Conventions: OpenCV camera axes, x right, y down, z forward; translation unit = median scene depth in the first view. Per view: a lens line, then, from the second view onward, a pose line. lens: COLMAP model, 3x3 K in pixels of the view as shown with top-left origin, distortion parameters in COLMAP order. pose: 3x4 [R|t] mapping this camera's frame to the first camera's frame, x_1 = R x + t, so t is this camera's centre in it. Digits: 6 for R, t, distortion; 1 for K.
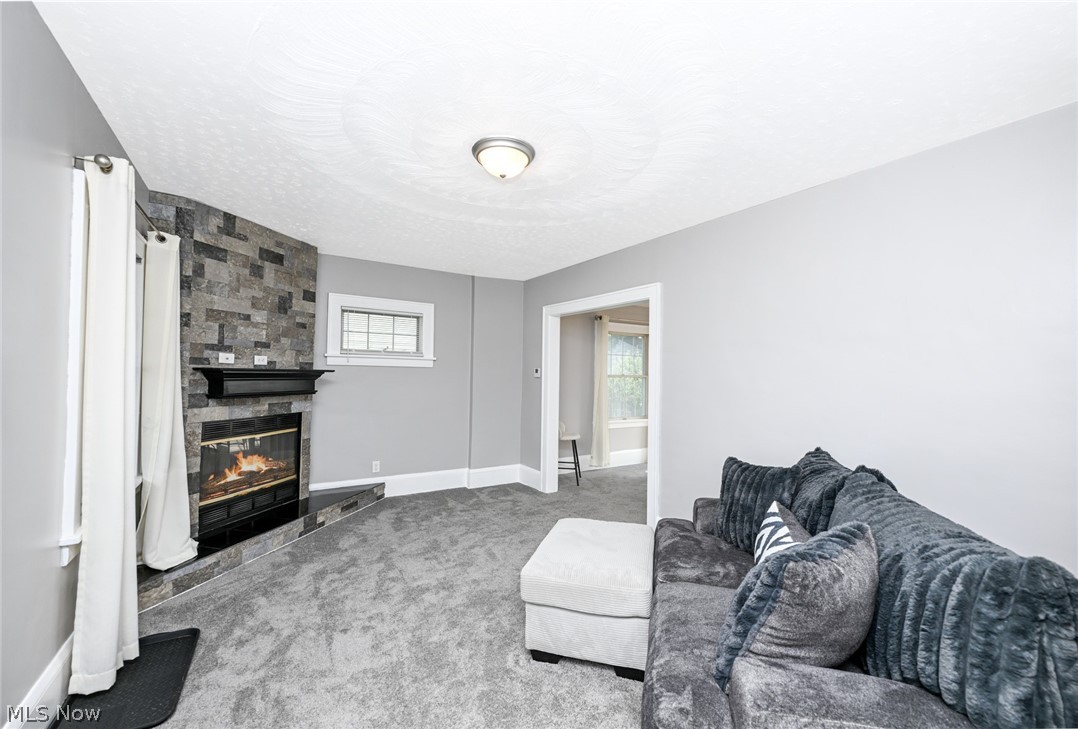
lens RADIAL K [[433.5, 0, 541.1], [0, 433.5, 365.8], [0, 0, 1]] dist [-0.003122, 0.000162]
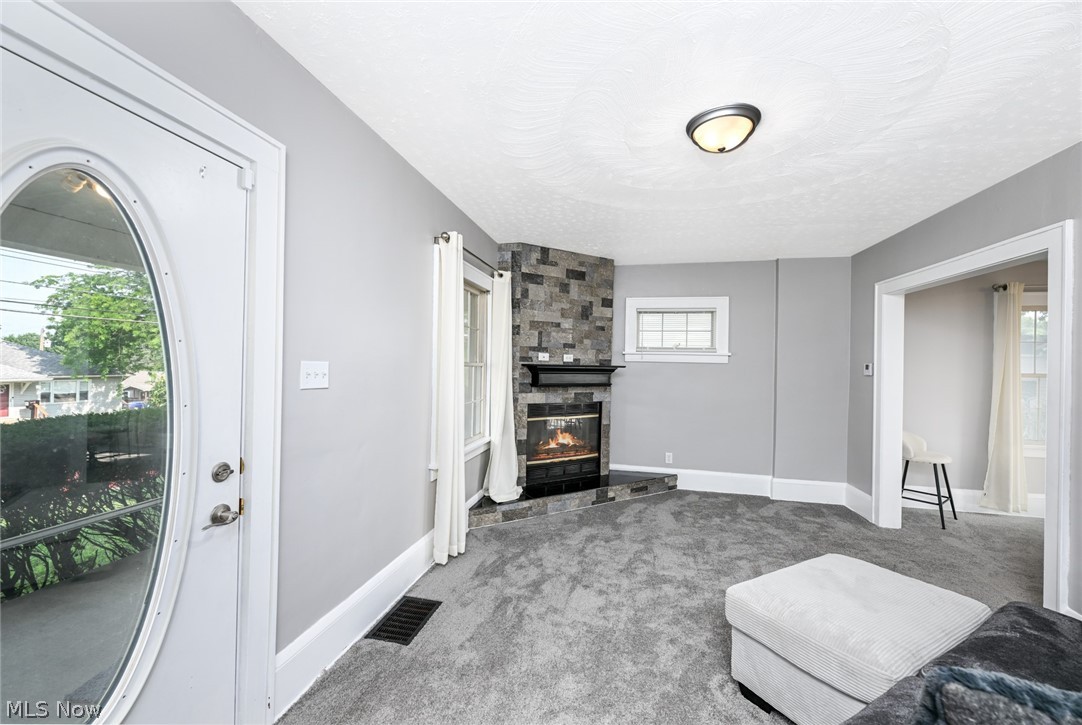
lens RADIAL K [[430.7, 0, 541.0], [0, 430.7, 362.5], [0, 0, 1]] dist [-0.000066, 0.000016]
pose [[0.704043, -0.007119, -0.710121, 0.196003], [0.006241, 0.999973, -0.003837, 0.004610], [0.710129, -0.001730, 0.704069, 0.060503]]
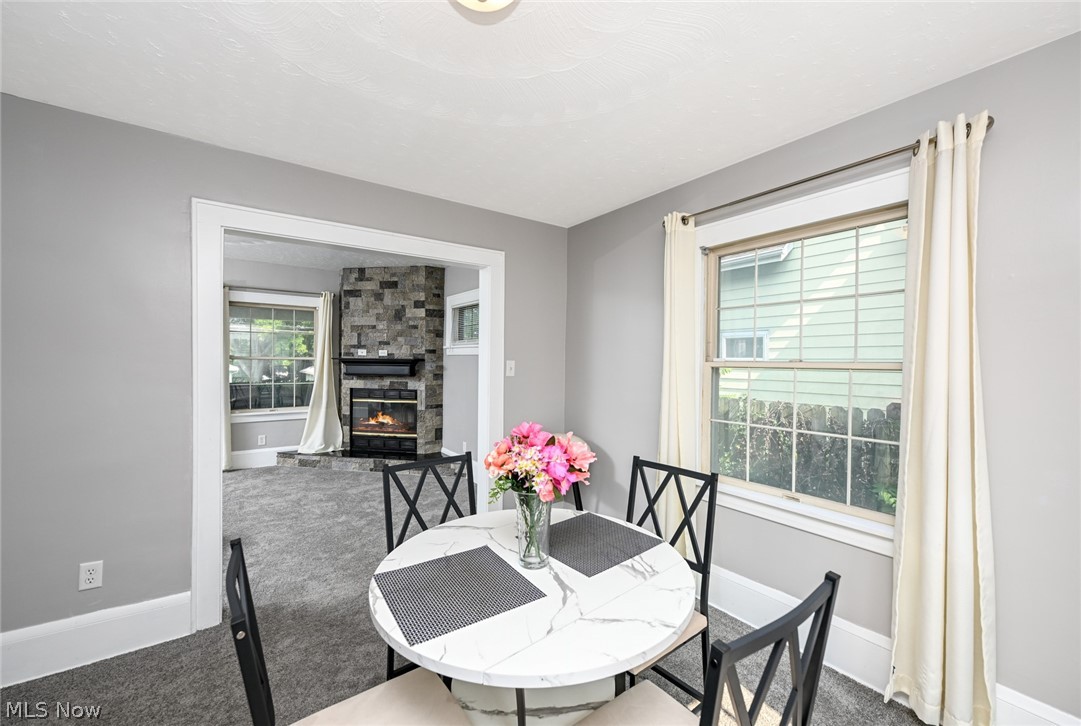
lens RADIAL K [[430.3, 0, 540.5], [0, 430.3, 363.0], [0, 0, 1]] dist [-0.000066, 0.000016]
pose [[0.049267, -0.006959, -0.998761, 0.968516], [0.009448, 0.999934, -0.006502, 0.040162], [0.998741, -0.009116, 0.049329, 1.545925]]
